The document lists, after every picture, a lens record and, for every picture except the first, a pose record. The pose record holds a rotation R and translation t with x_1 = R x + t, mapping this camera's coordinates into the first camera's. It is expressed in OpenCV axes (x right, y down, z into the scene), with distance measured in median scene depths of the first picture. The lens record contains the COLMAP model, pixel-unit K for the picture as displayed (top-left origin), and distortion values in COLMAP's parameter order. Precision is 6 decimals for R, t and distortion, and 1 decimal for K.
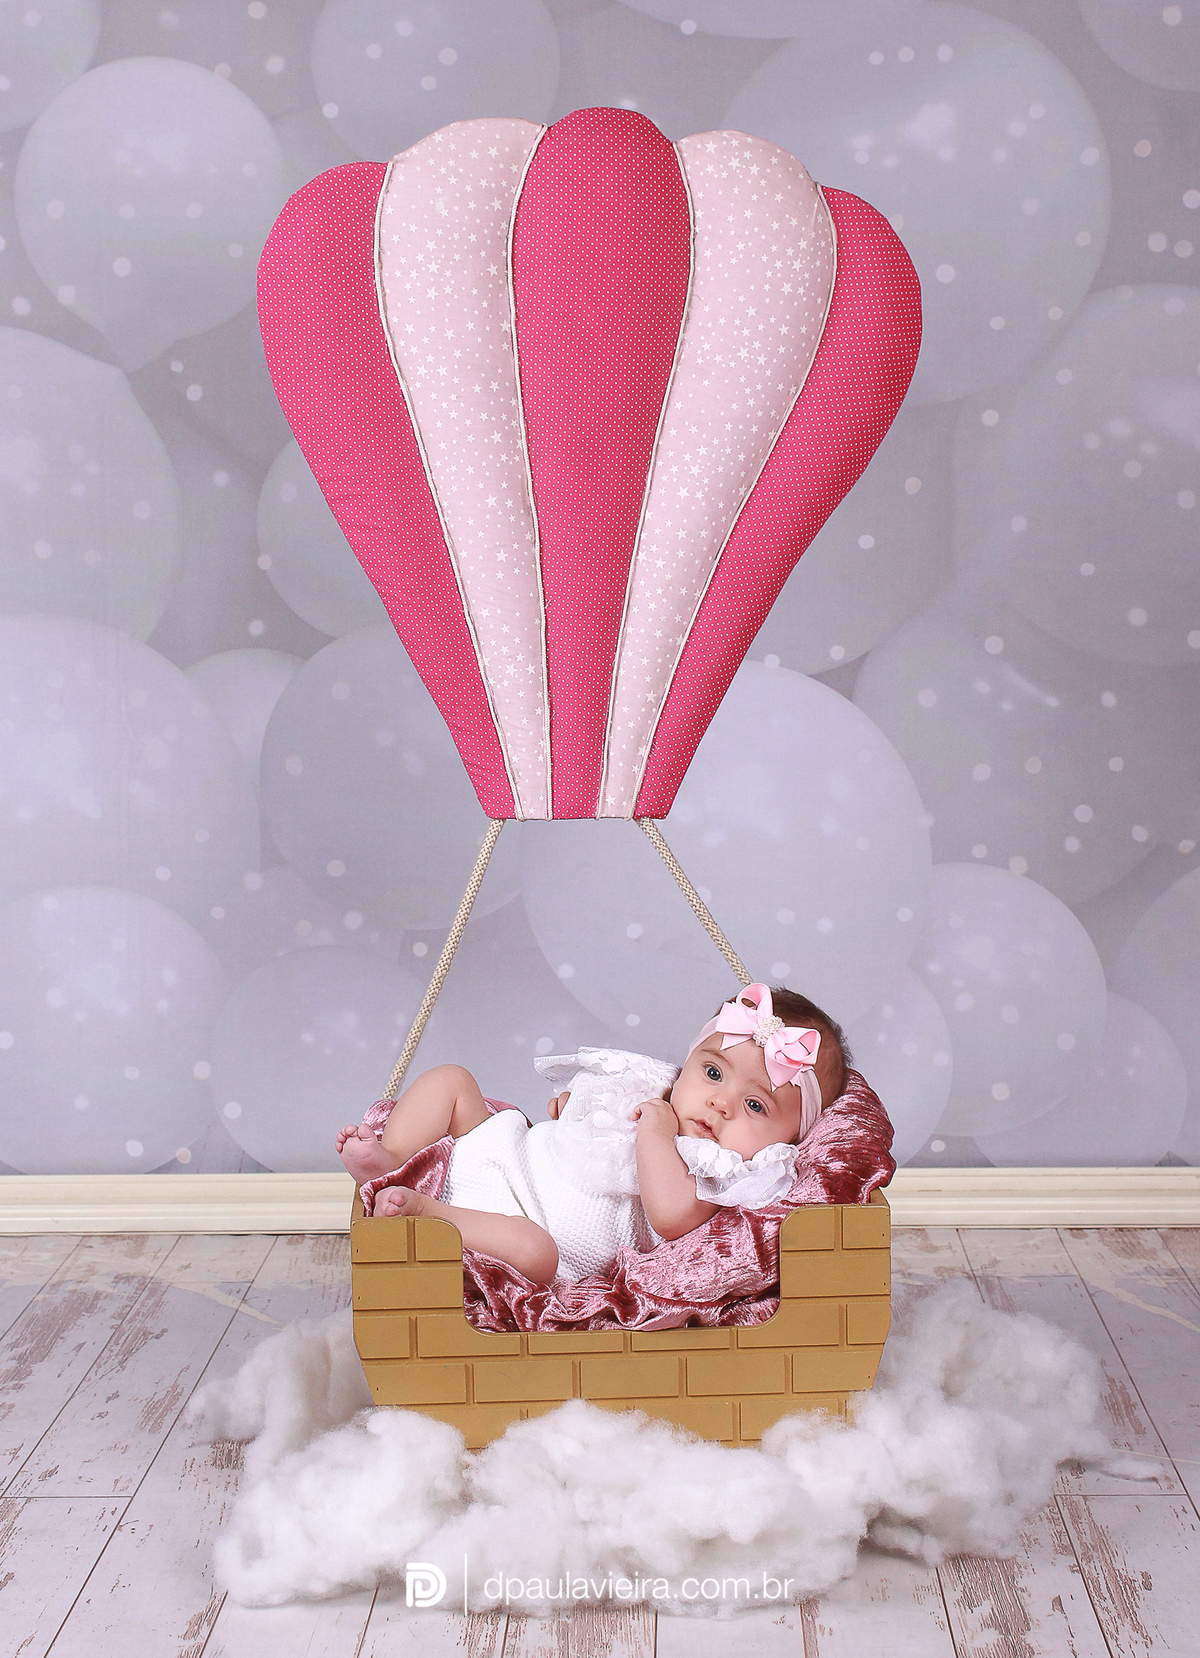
lens RADIAL K [[2648.4, 0, 595.9], [0, 2648.4, 879.0], [0, 0, 1]] dist [-0.018794, 0.071542]
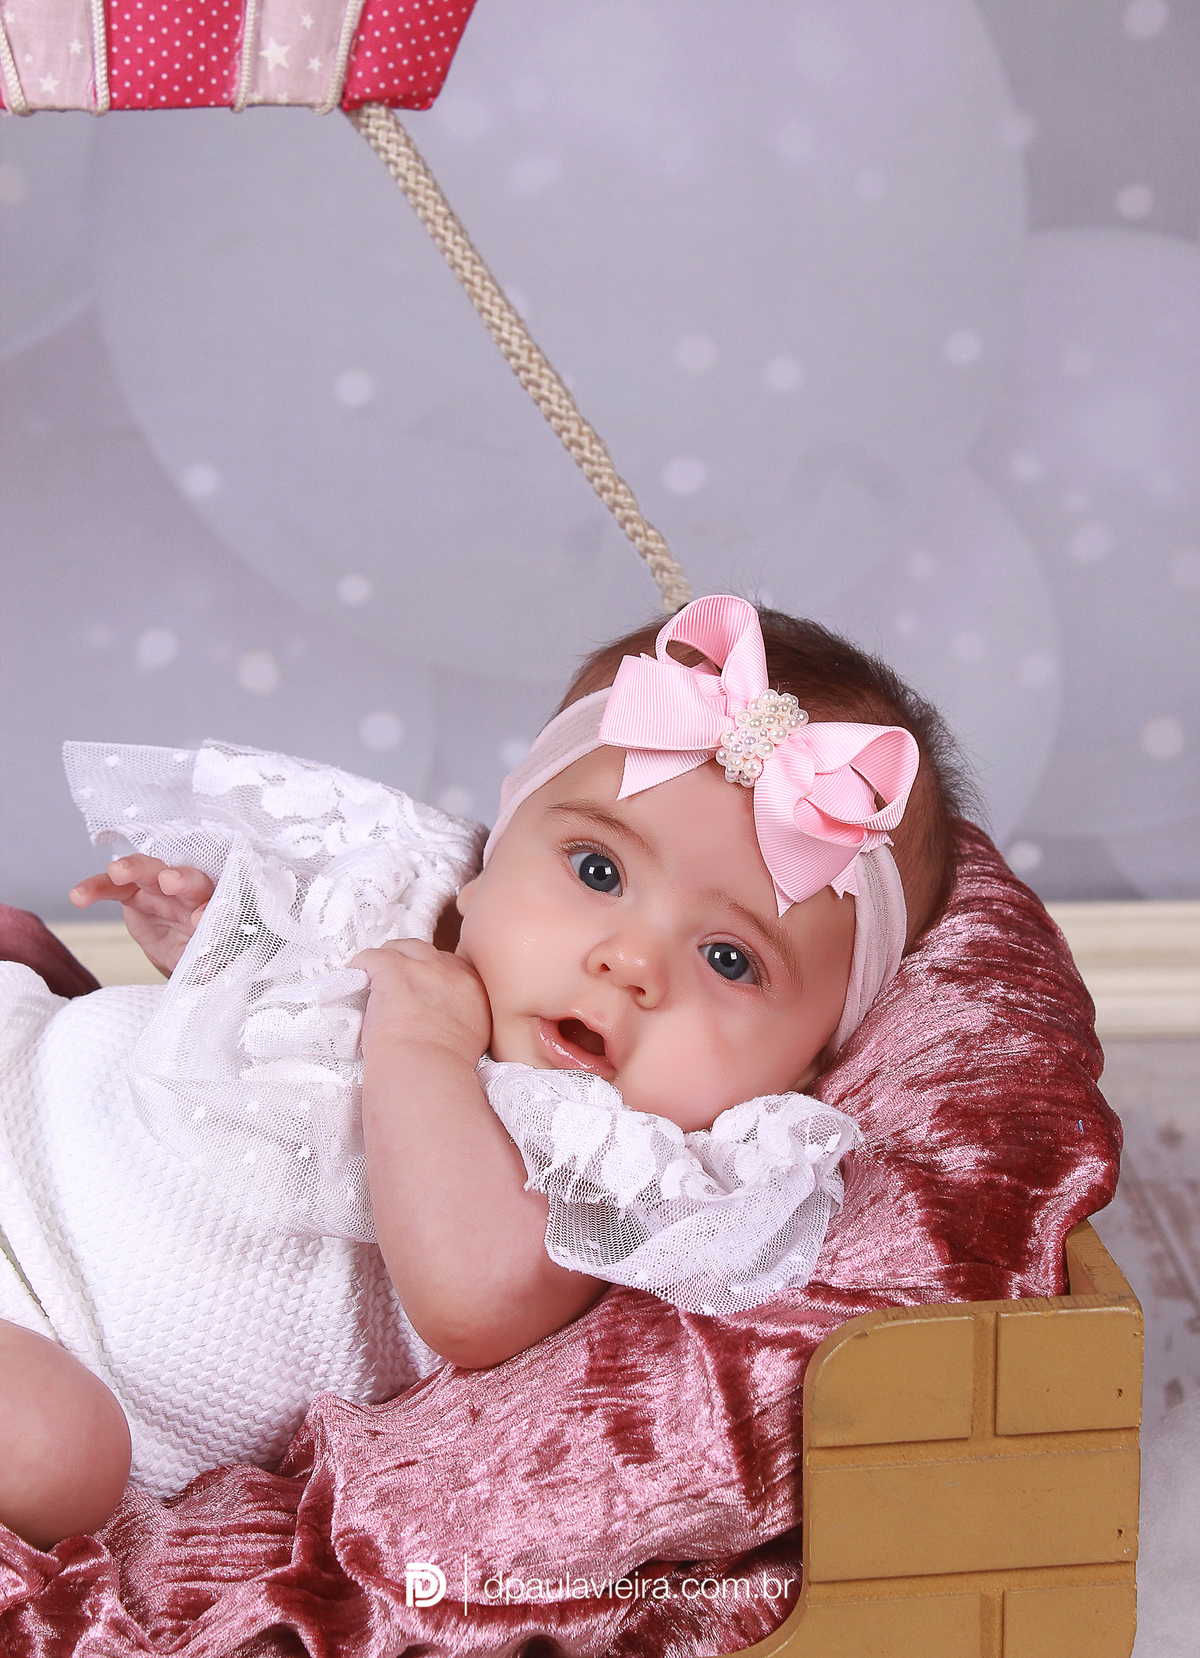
lens RADIAL K [[3547.7, 0, 600.0], [0, 3547.7, 829.0], [0, 0, 1]] dist [0.092669, 0.084550]
pose [[0.996794, -0.015648, 0.078460, 0.010798], [0.002714, 0.986736, 0.162311, -0.005588], [-0.079959, -0.161578, 0.983615, 0.568437]]
